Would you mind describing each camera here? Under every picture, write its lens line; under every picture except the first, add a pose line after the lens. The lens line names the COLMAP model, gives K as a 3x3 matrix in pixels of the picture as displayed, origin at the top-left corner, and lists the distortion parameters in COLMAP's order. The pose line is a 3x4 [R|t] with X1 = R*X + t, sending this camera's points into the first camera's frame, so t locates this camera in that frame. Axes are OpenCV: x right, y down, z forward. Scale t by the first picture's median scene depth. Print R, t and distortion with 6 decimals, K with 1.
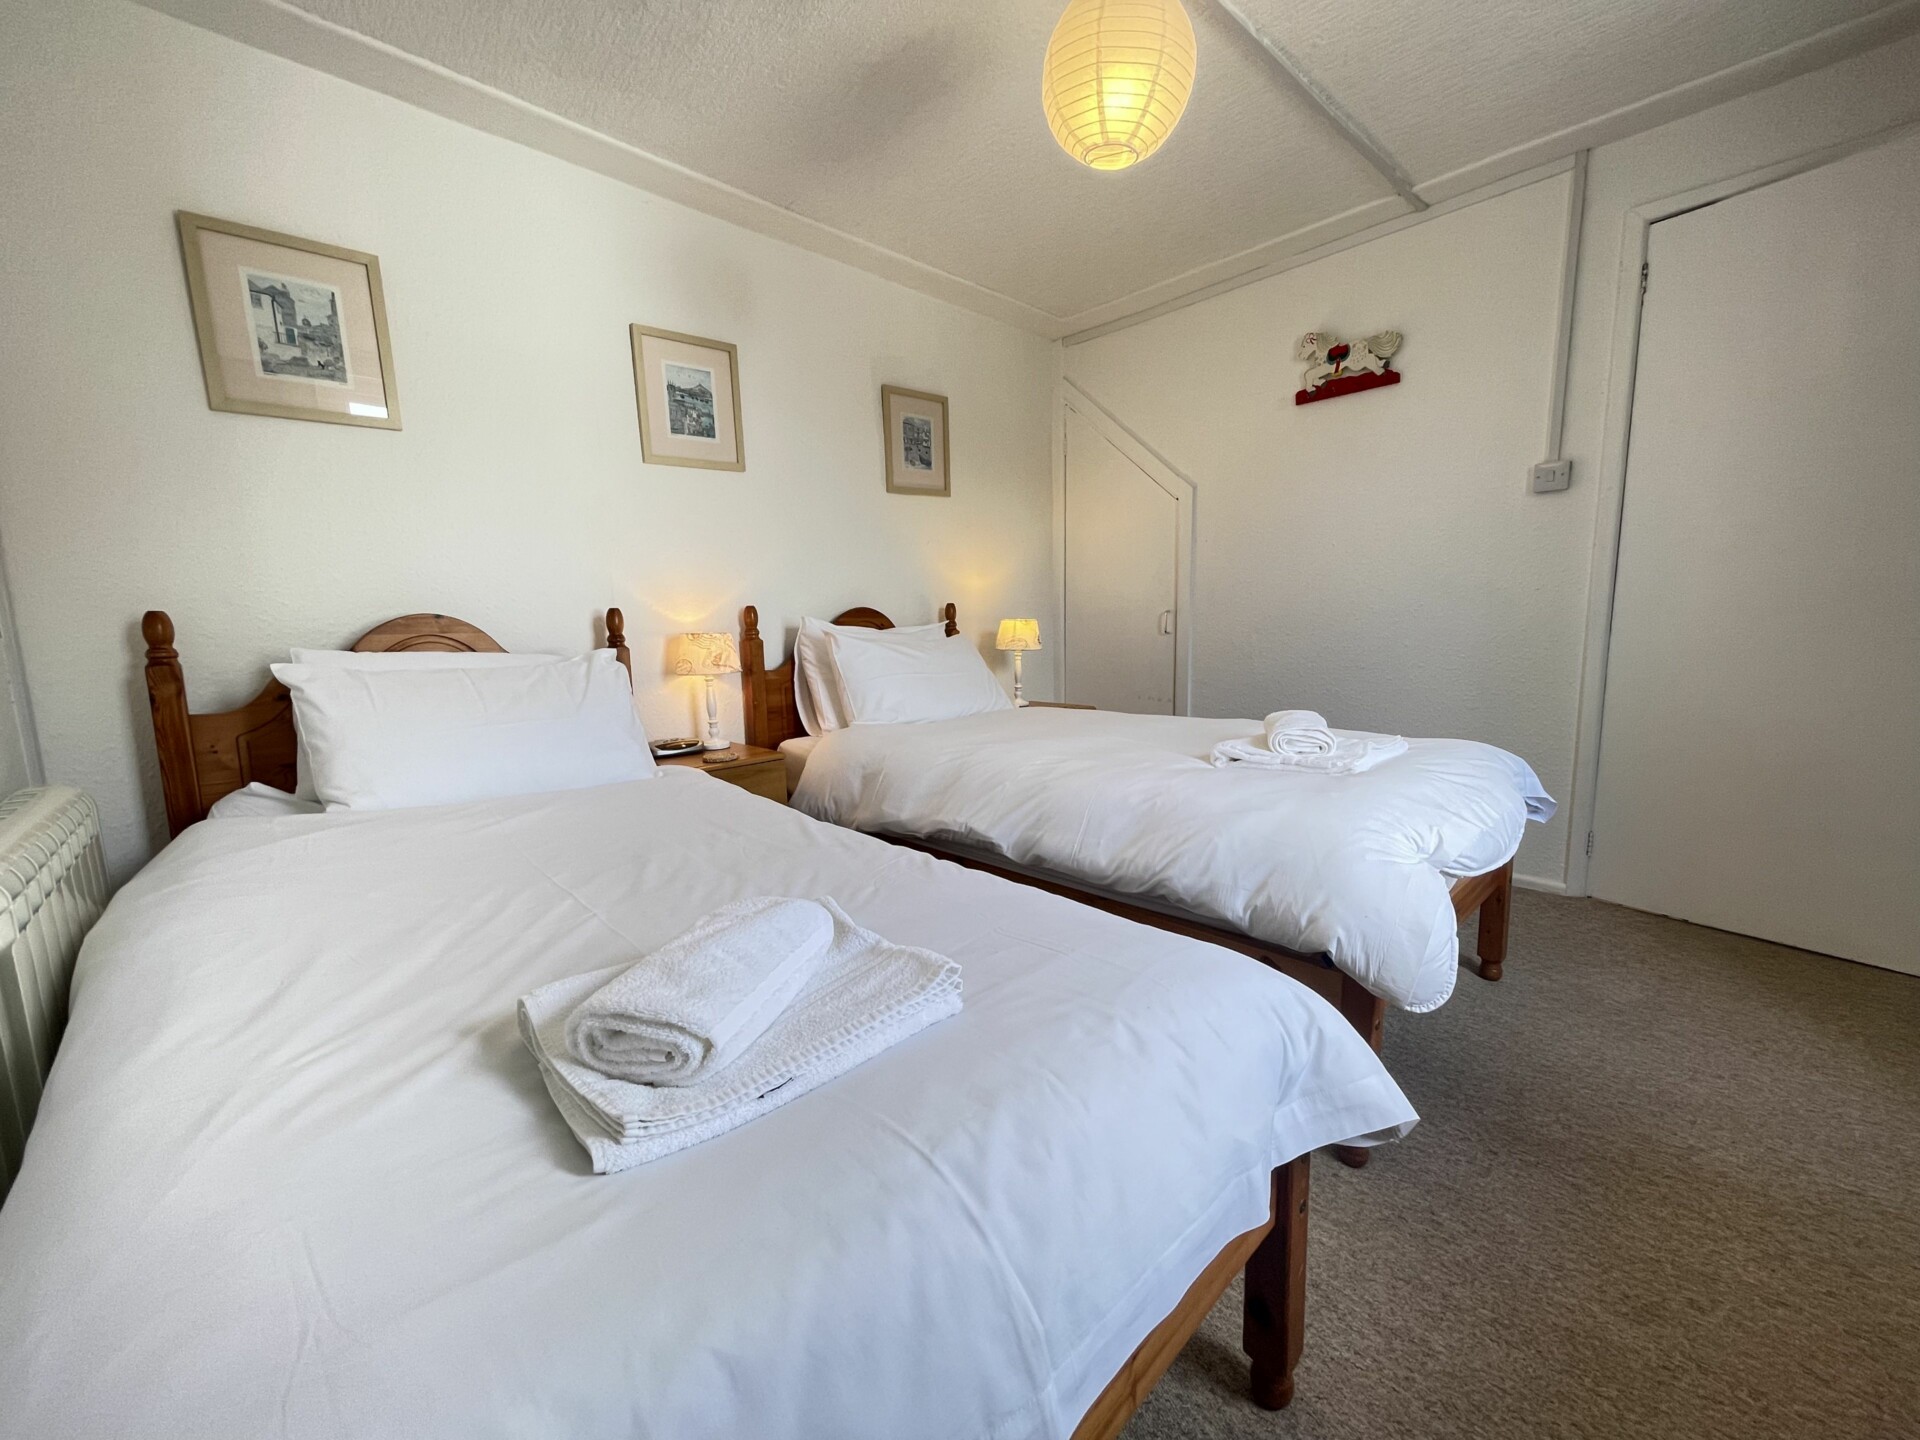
lens RADIAL K [[782.0, 0, 961.6], [0, 782.0, 717.6], [0, 0, 1]] dist [0.007879, -0.000426]
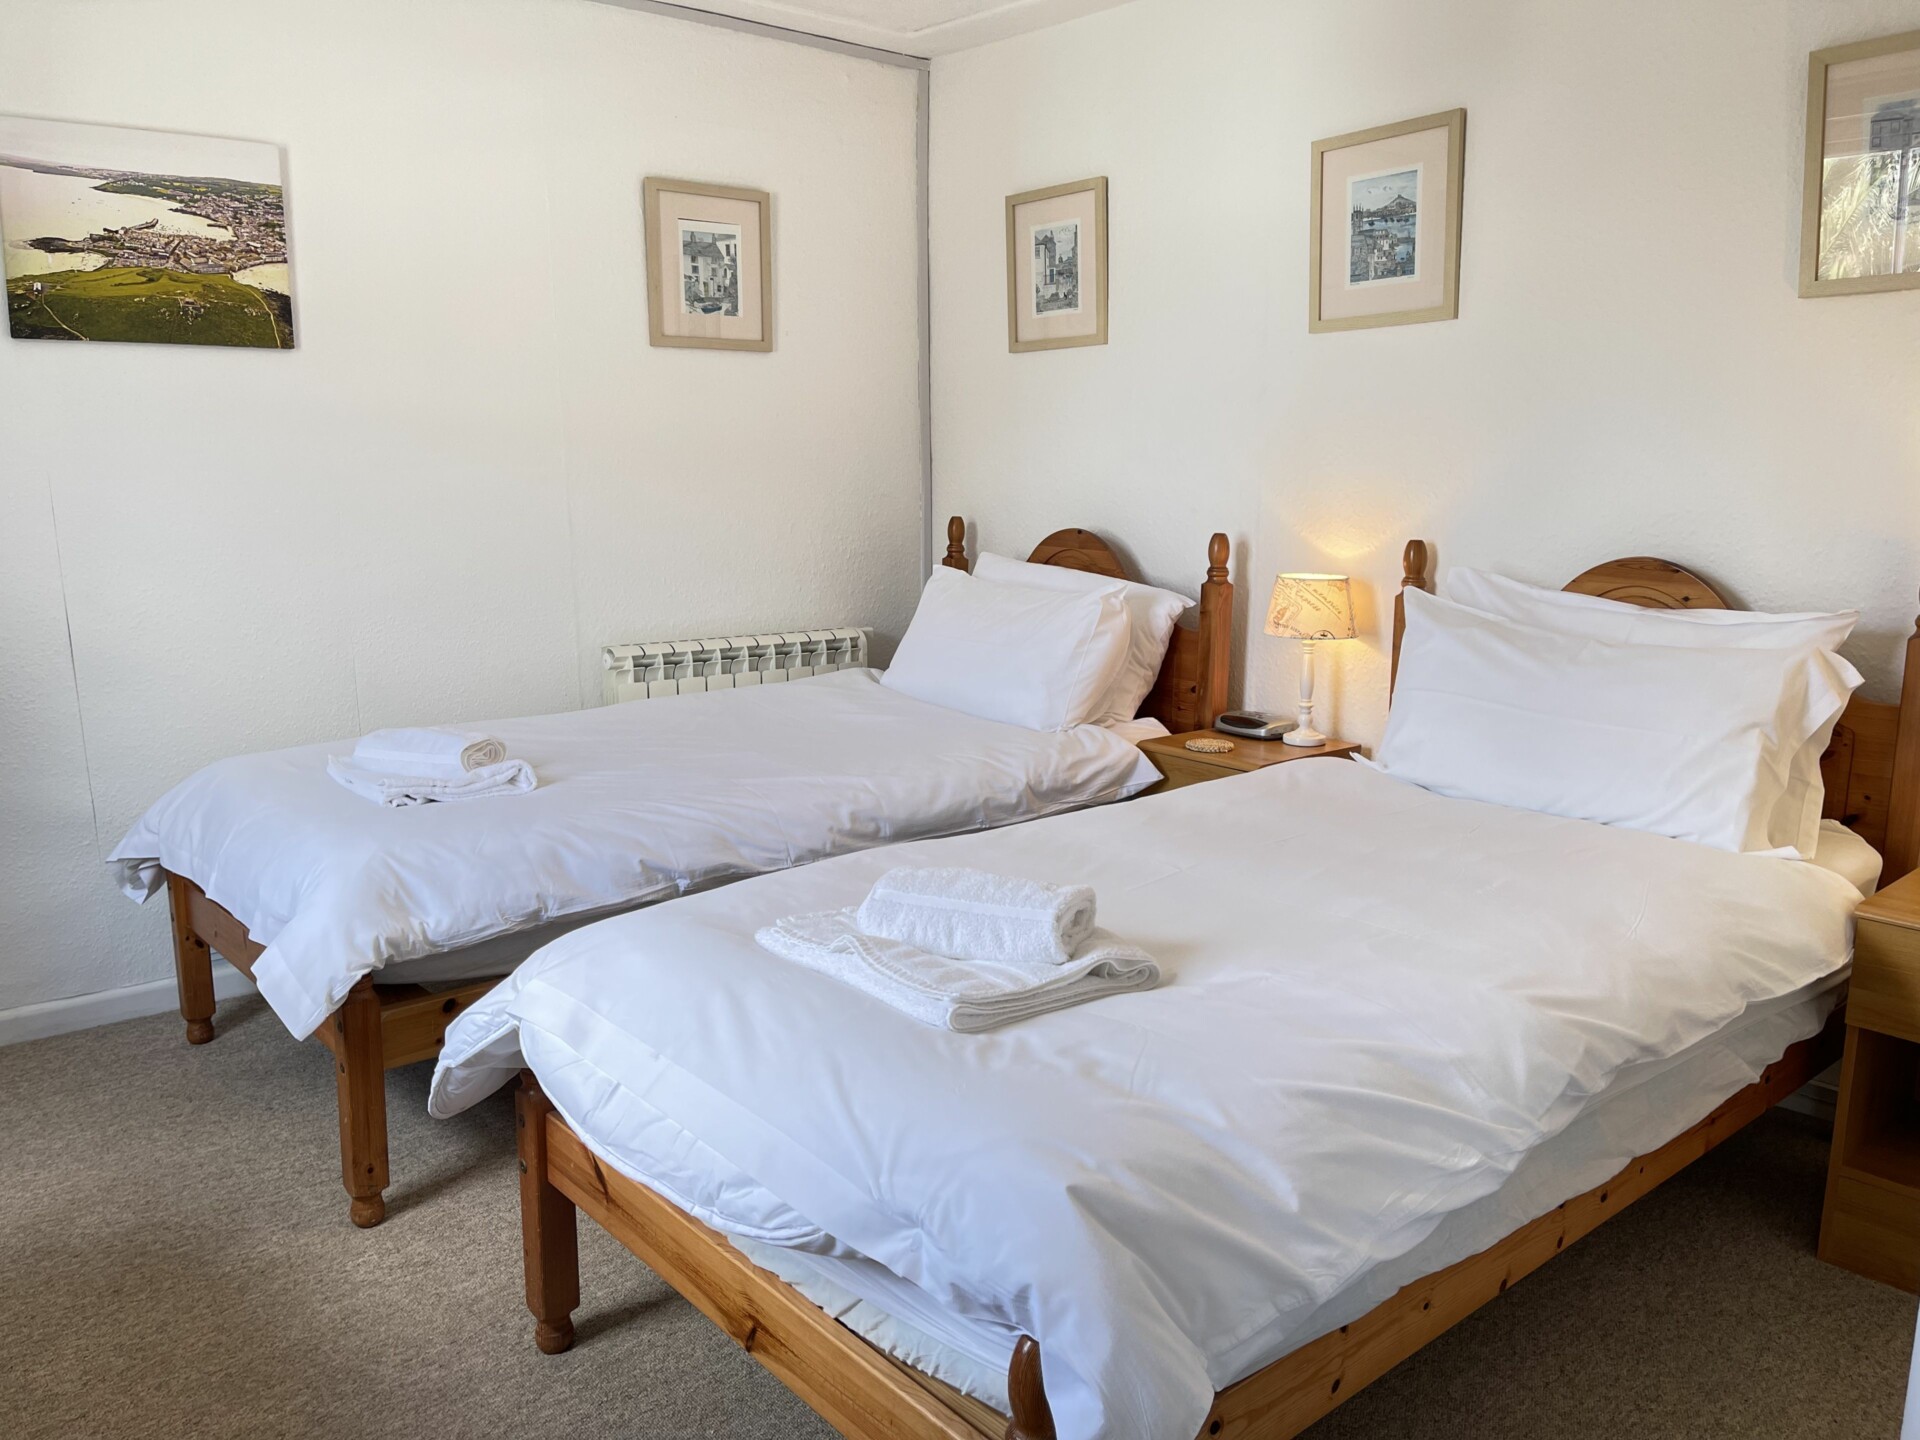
lens RADIAL K [[1450.6, 0, 962.4], [0, 1450.6, 724.8], [0, 0, 1]] dist [0.004634, -0.011129]
pose [[-0.058948, 0.215738, -0.974670, 0.987516], [-0.129585, 0.966453, 0.221757, -0.230247], [0.989815, 0.139375, -0.029014, 0.766802]]
